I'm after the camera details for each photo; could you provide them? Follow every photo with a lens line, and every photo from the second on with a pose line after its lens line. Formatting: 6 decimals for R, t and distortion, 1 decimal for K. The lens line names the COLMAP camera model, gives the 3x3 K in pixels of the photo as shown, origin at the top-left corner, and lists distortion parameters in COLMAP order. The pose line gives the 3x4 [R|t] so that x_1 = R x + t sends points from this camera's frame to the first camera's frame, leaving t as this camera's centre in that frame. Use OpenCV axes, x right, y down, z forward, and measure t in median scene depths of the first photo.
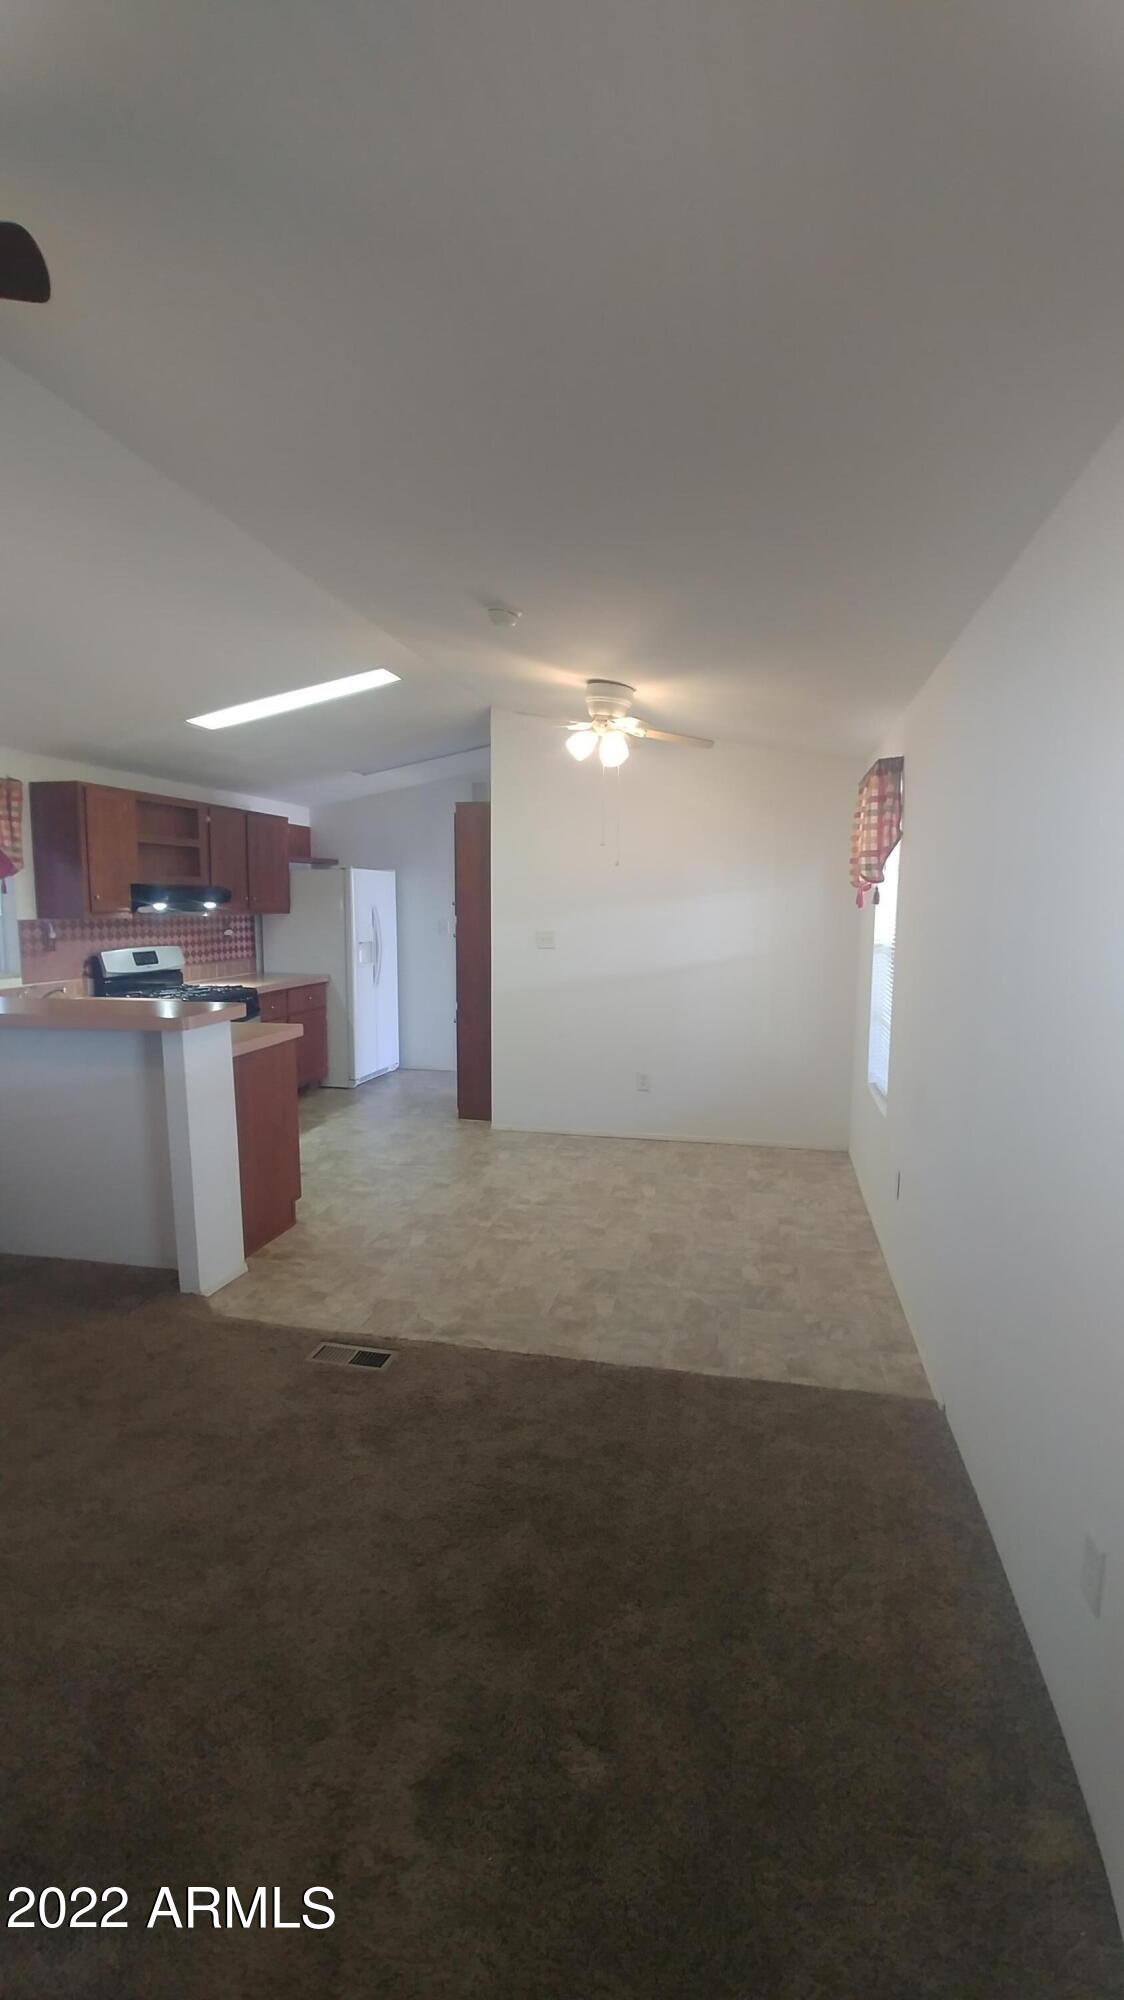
lens RADIAL K [[885.7, 0, 568.3], [0, 885.7, 1009.4], [0, 0, 1]] dist [-0.023849, 0.000603]
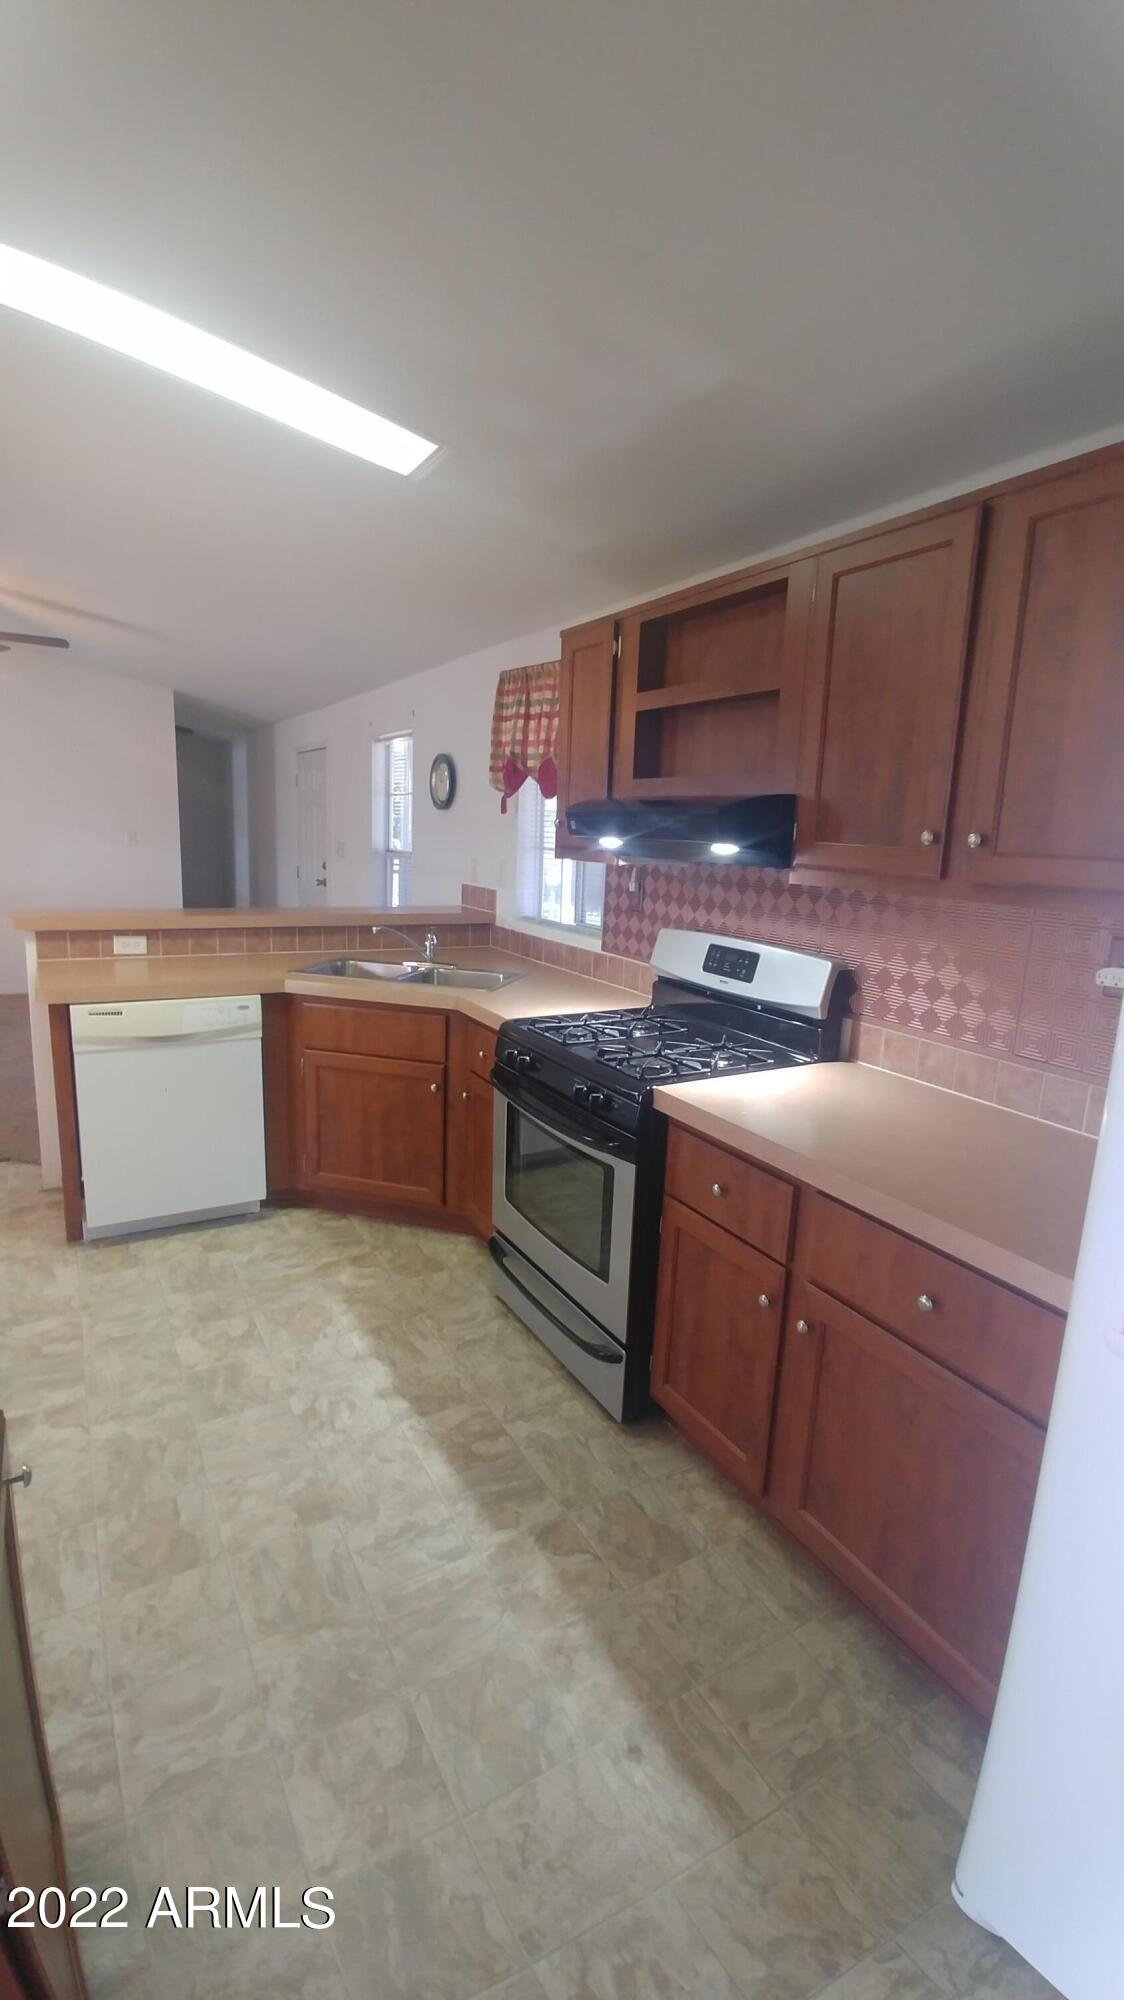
lens RADIAL K [[885.7, 0, 568.3], [0, 885.7, 1009.4], [0, 0, 1]] dist [-0.023849, 0.000603]
pose [[-0.738832, 0.103875, -0.665836, -0.118552], [-0.124176, 0.950144, 0.286018, -0.171692], [0.662350, 0.294000, -0.689098, 1.395846]]
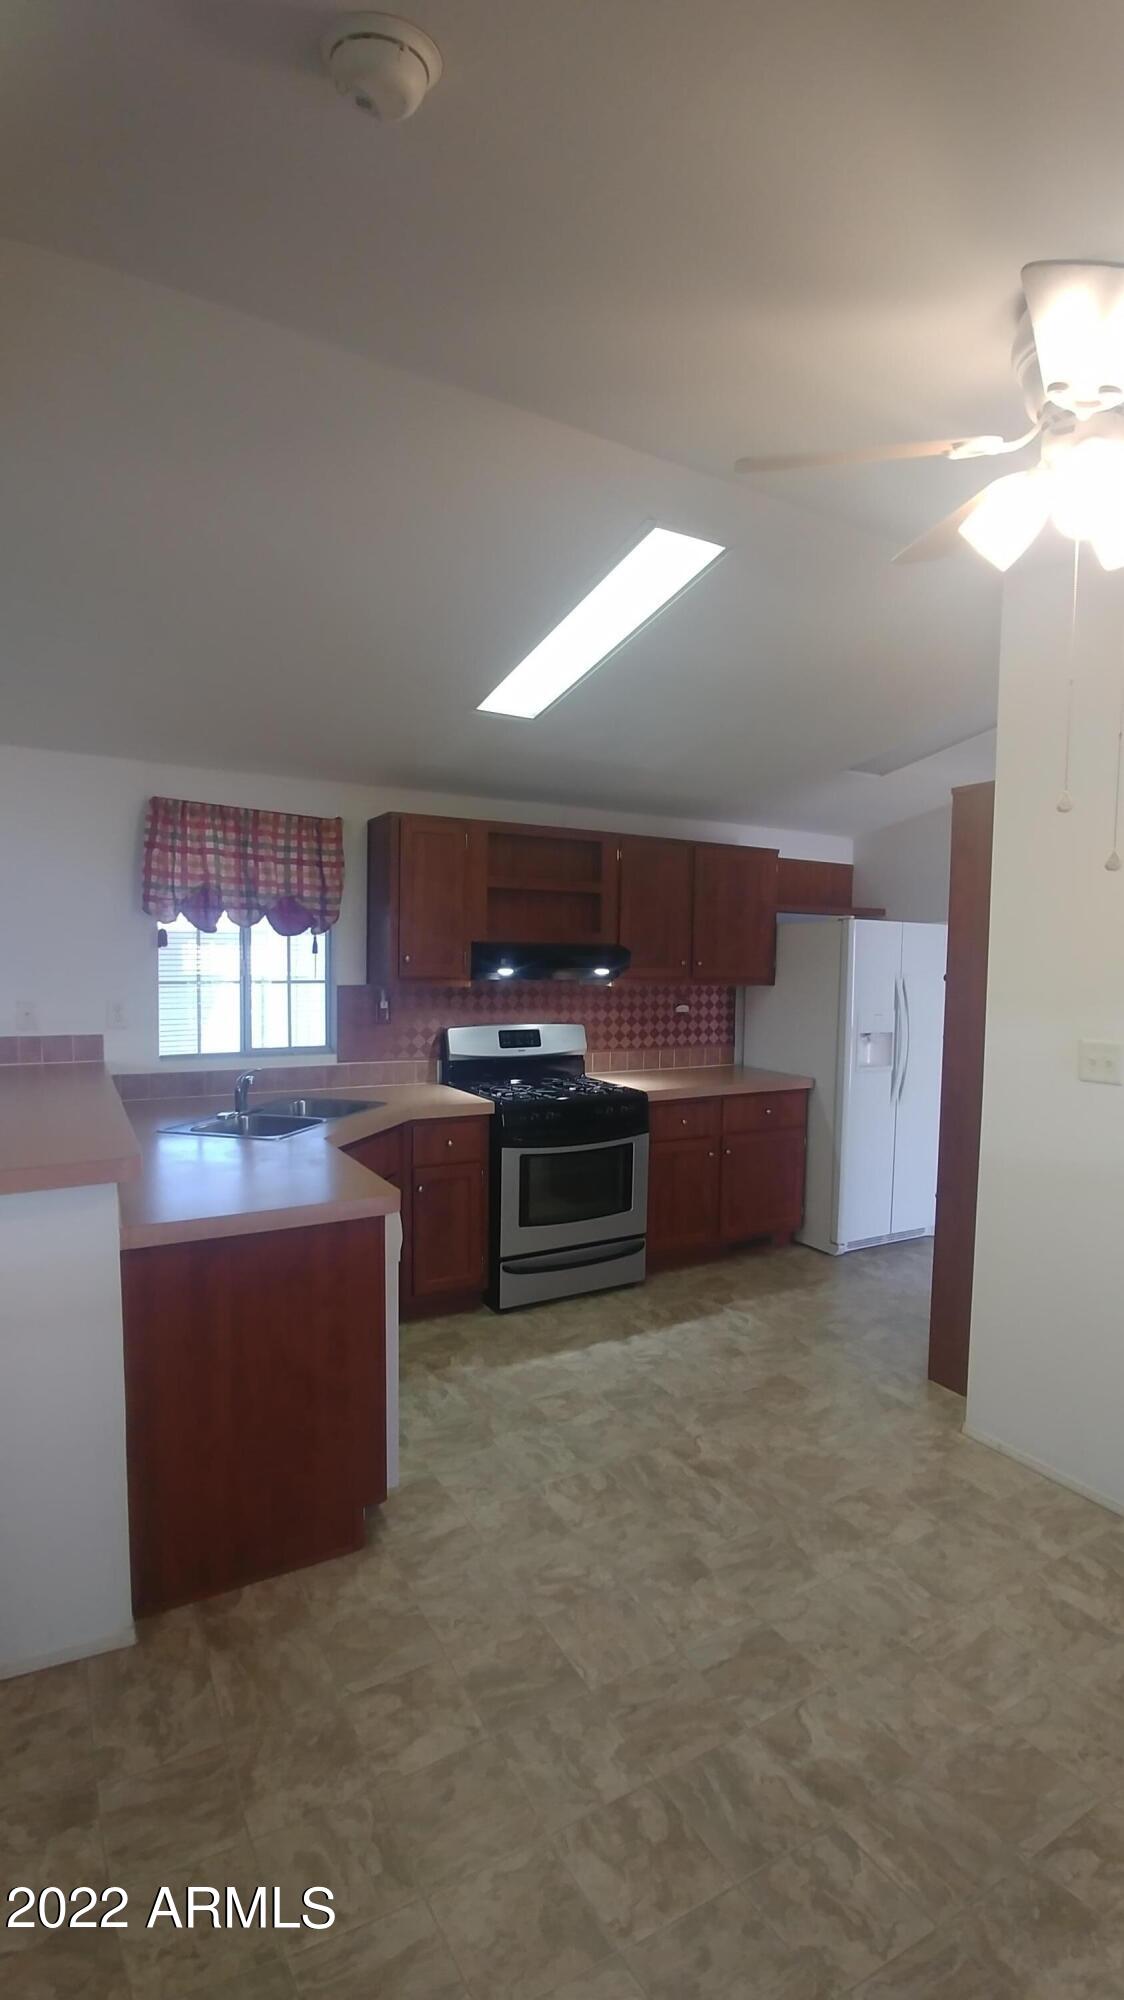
lens RADIAL K [[885.7, 0, 568.3], [0, 885.7, 1009.4], [0, 0, 1]] dist [-0.023849, 0.000603]
pose [[0.672441, 0.046279, -0.738703, 0.132401], [-0.102208, 0.994288, -0.030749, -0.070395], [0.733060, 0.096178, 0.673330, 0.556589]]
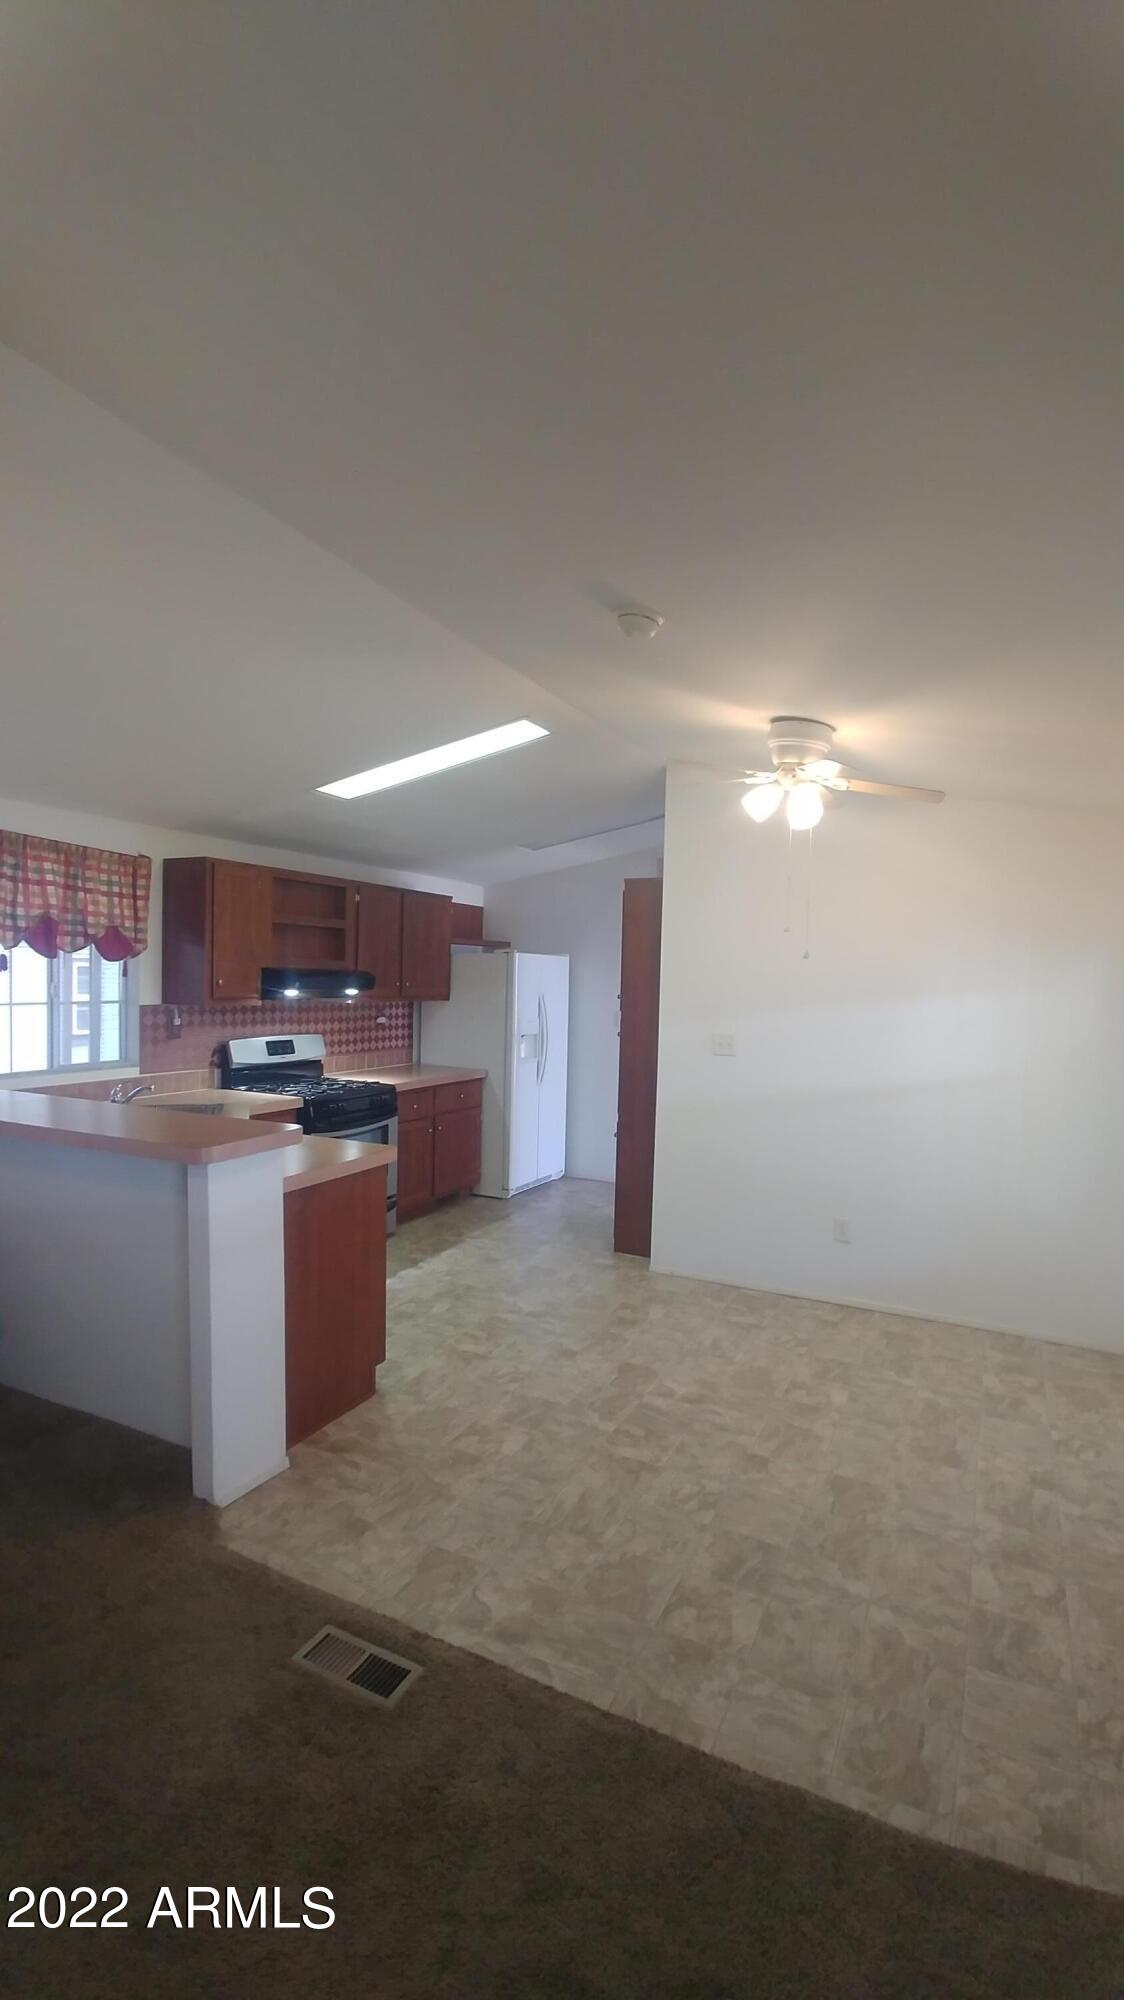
lens RADIAL K [[896.8, 0, 569.2], [0, 896.8, 1023.2], [0, 0, 1]] dist [-0.010739, 0.000210]
pose [[0.970636, 0.030830, -0.238568, 0.037353], [-0.048873, 0.996343, -0.070088, -0.036269], [0.235535, 0.079689, 0.968593, 0.181540]]
